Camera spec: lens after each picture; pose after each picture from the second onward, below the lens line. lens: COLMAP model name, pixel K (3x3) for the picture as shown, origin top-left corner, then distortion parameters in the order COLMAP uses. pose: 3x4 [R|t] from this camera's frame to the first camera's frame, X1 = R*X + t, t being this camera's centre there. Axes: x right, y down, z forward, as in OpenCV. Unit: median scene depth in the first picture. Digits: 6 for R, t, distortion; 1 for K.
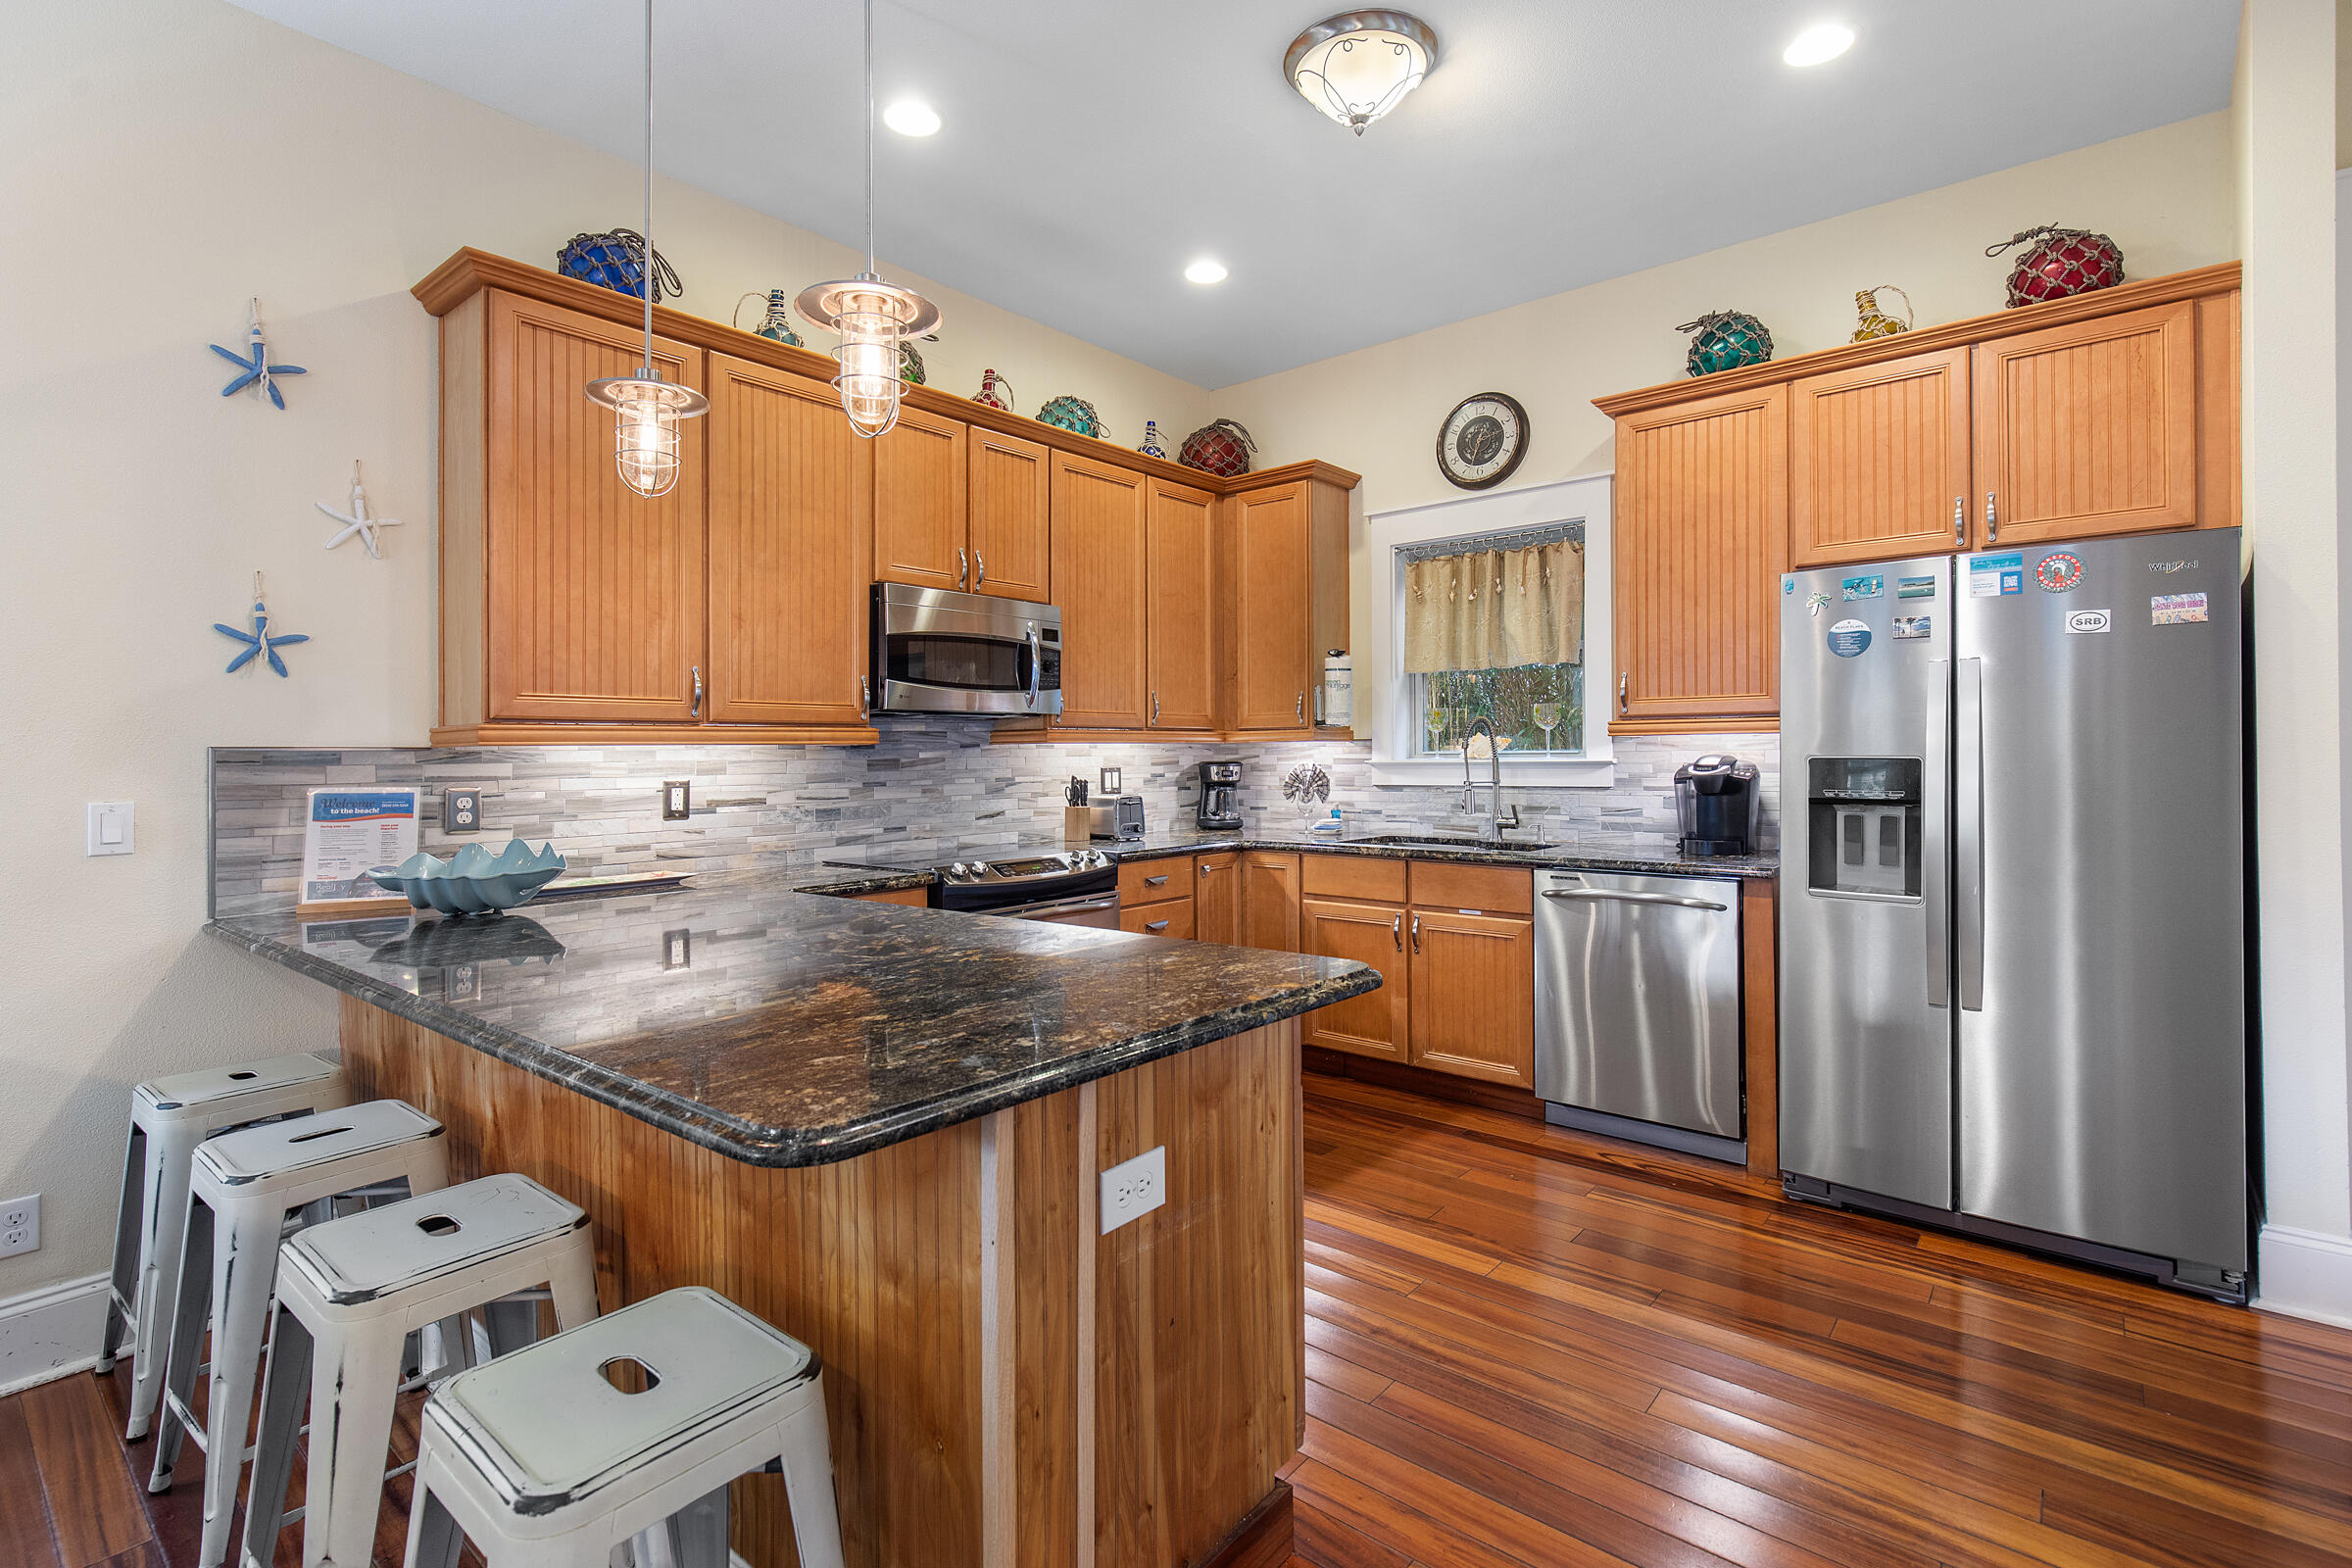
lens RADIAL K [[1063.0, 0, 1157.1], [0, 1063.0, 743.6], [0, 0, 1]] dist [0.001540, 0.000297]
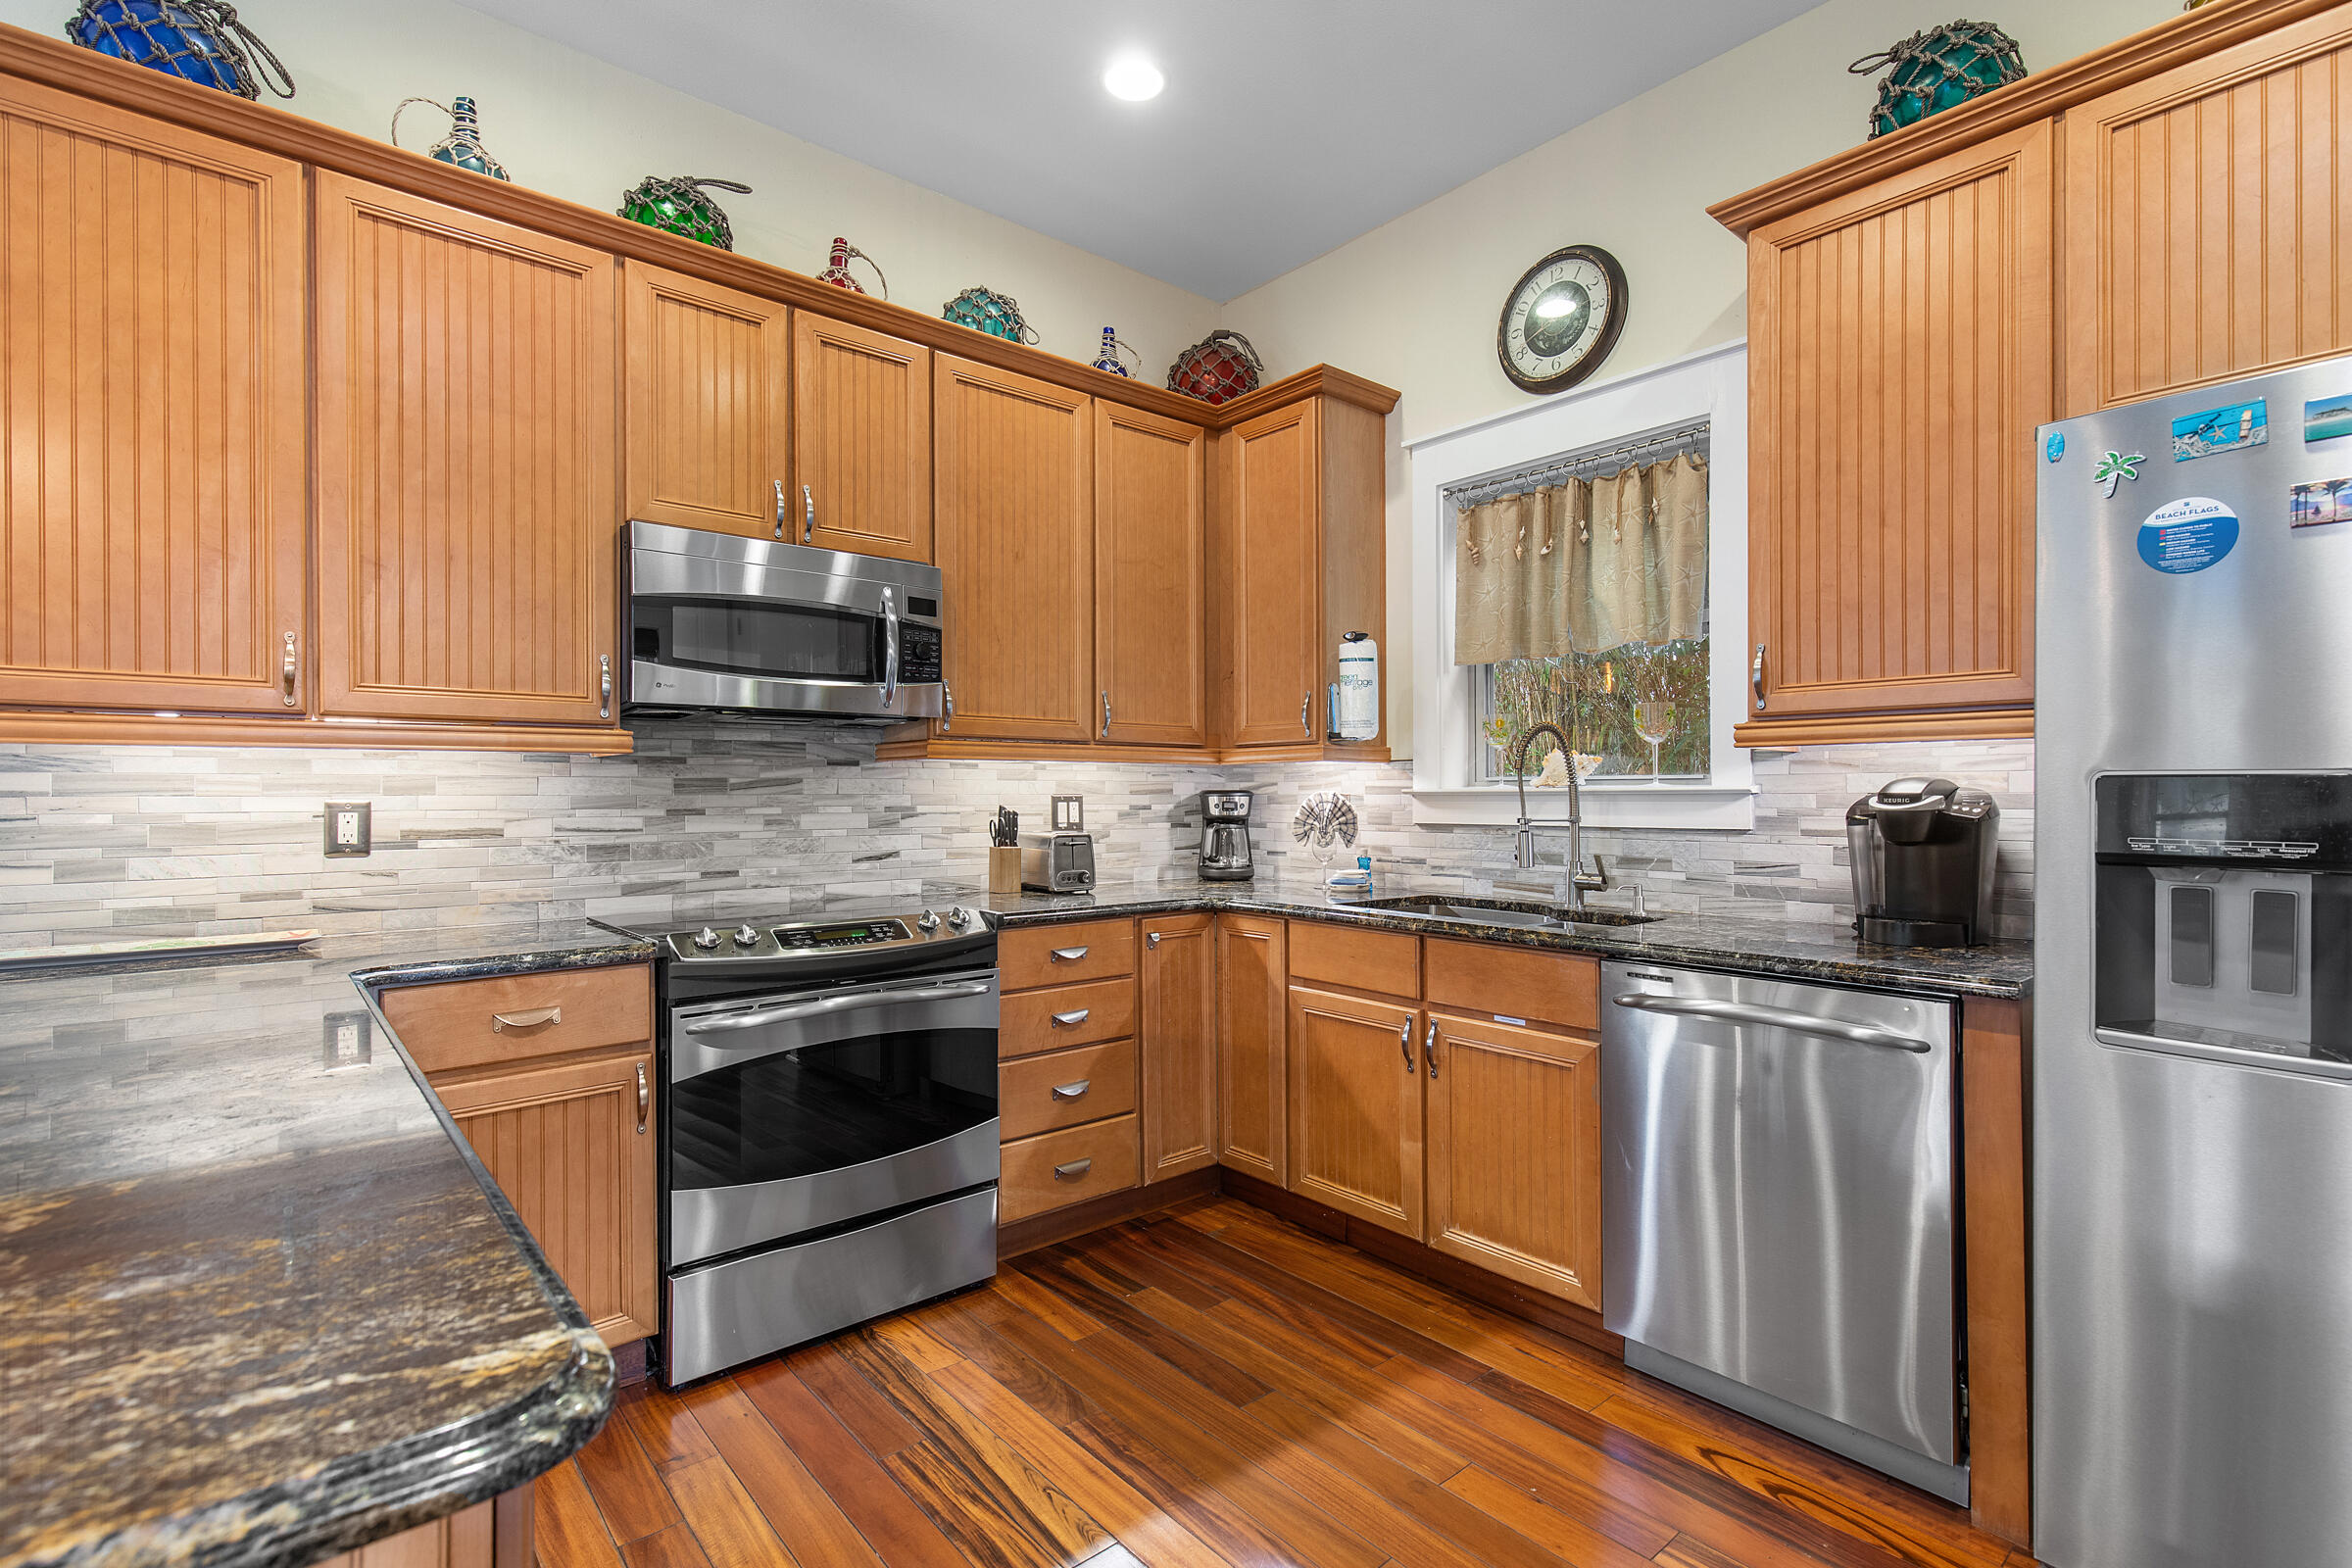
lens RADIAL K [[1074.0, 0, 1203.4], [0, 1074.0, 775.4], [0, 0, 1]] dist [0.003092, 0.000192]
pose [[0.991473, 0.007269, -0.130108, 0.203802], [-0.008199, 0.999945, -0.006615, 0.016560], [0.130053, 0.007625, 0.991478, 0.345606]]
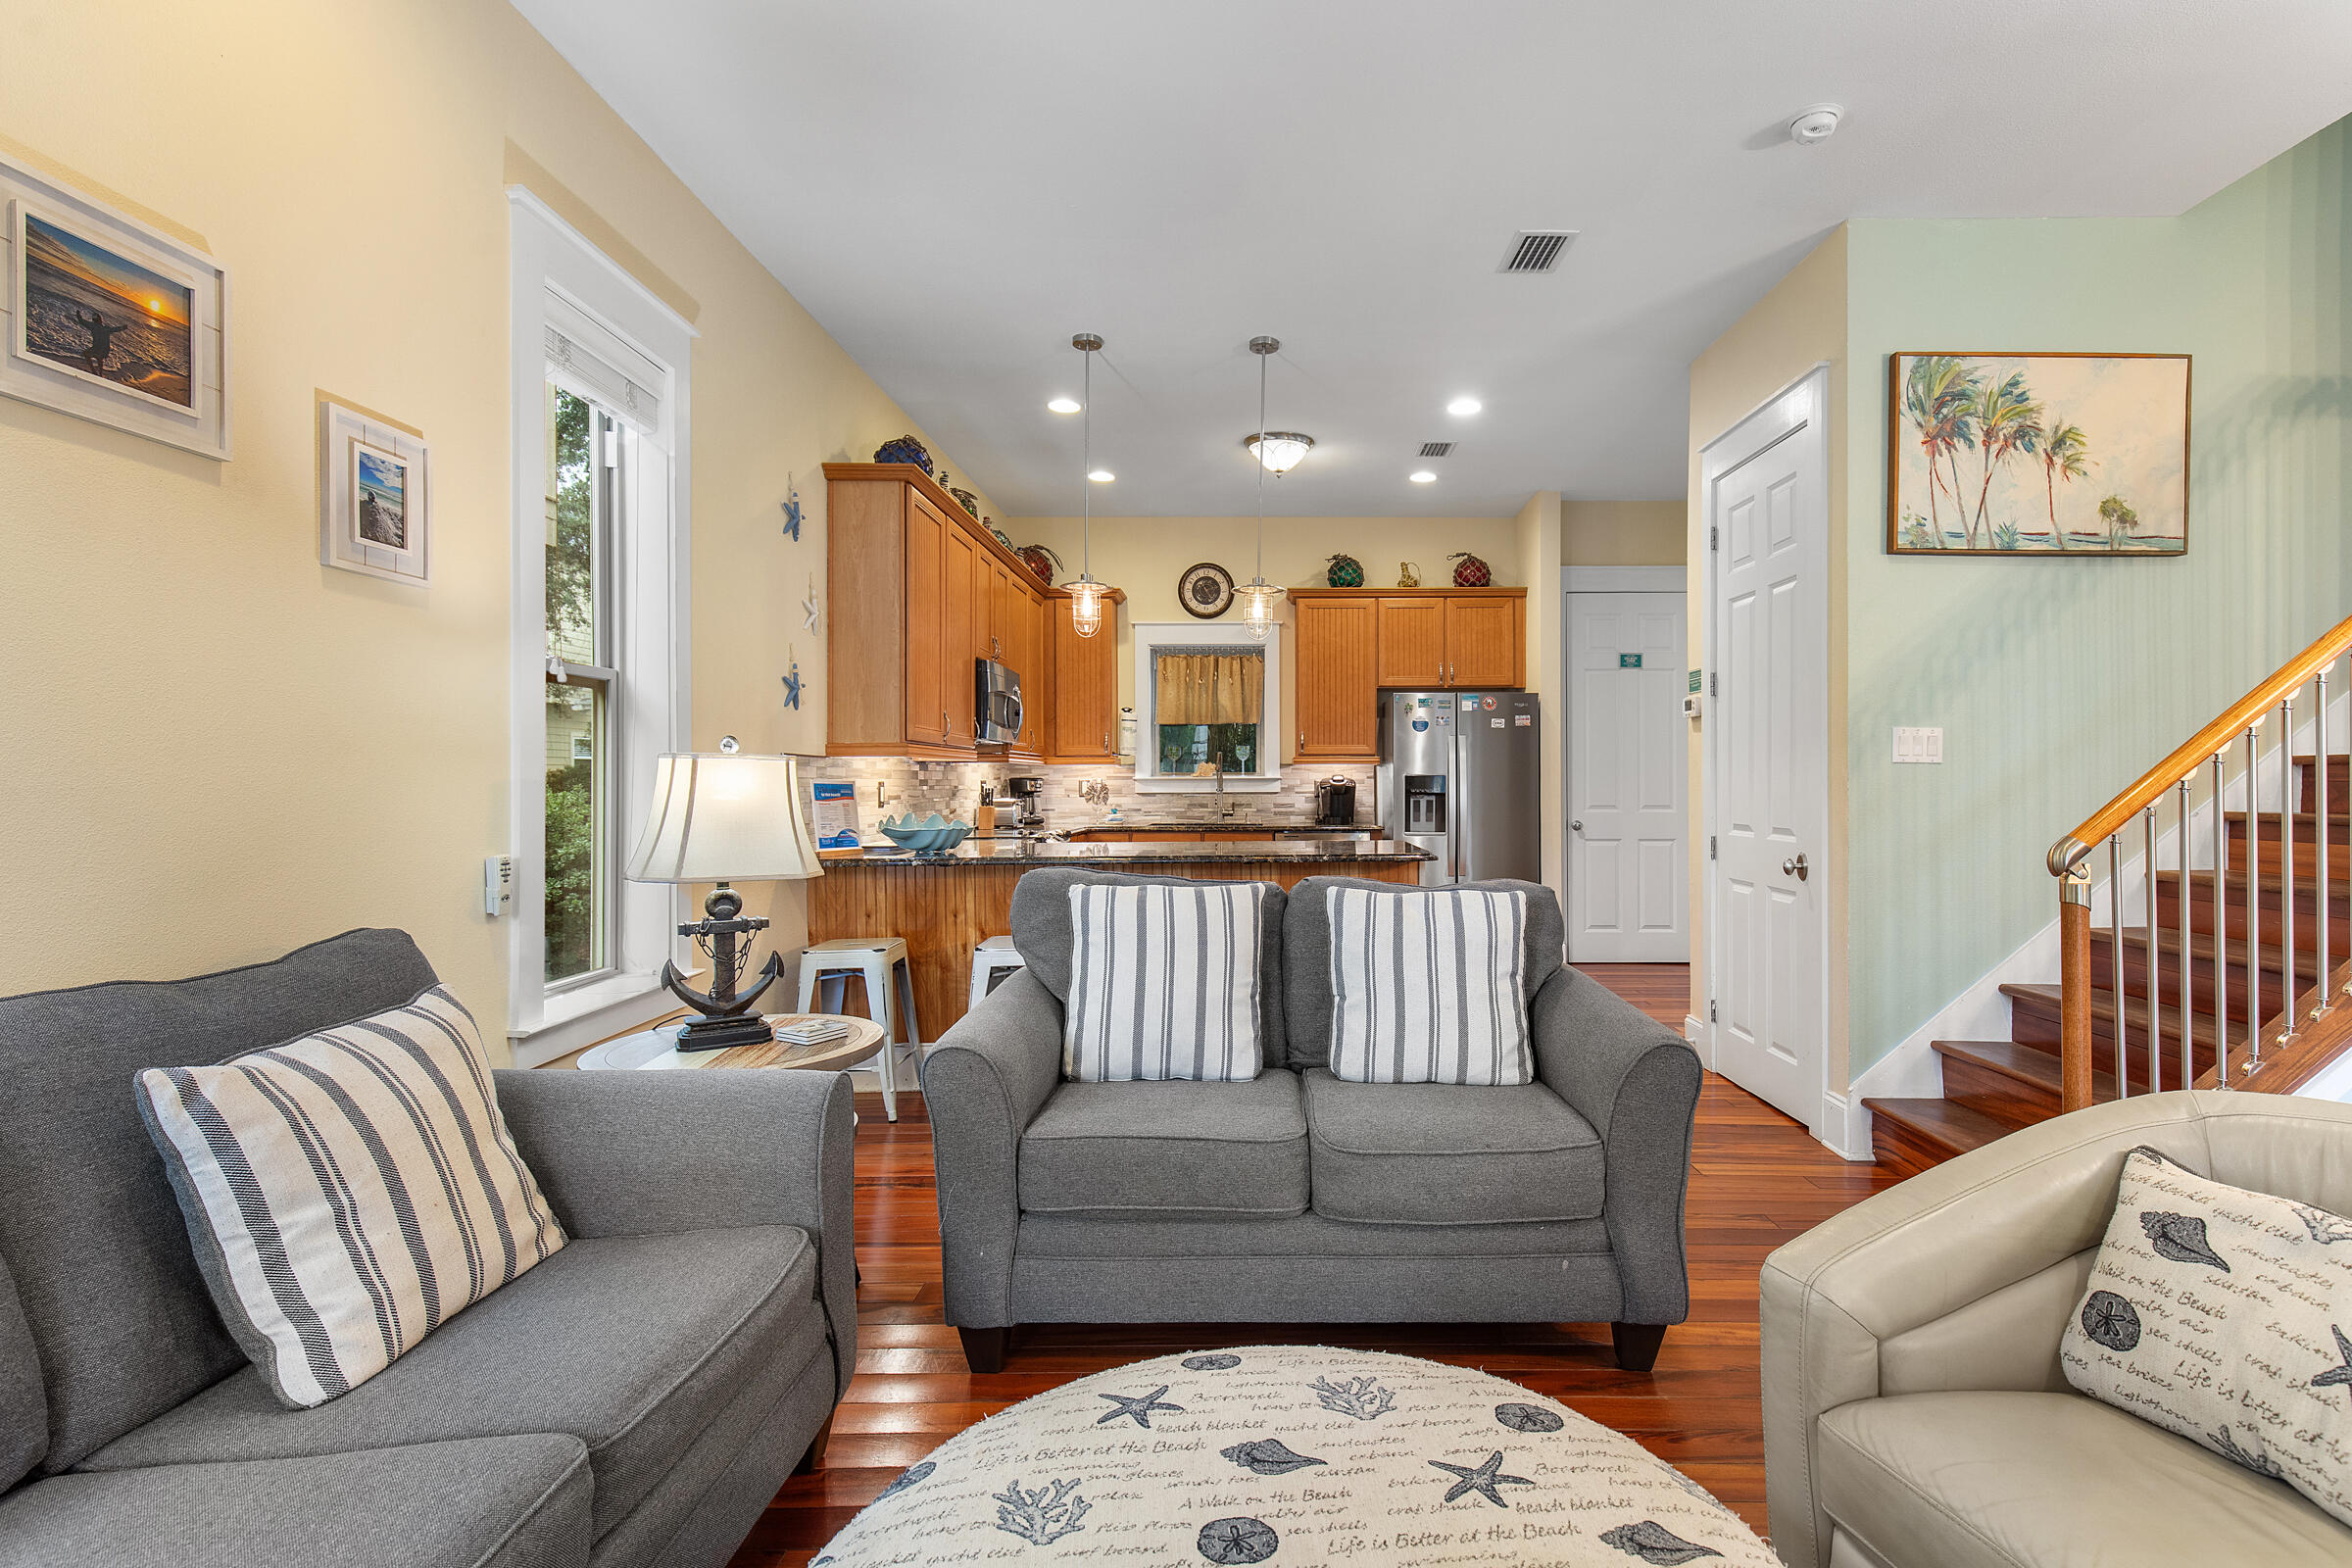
lens RADIAL K [[1108.4, 0, 1236.7], [0, 1108.4, 774.2], [0, 0, 1]] dist [0.003087, 0.000036]
pose [[0.763894, 0.013628, 0.645198, -0.962432], [-0.012843, 0.999900, -0.005914, 0.024010], [-0.645214, -0.003769, 0.763993, -0.468972]]
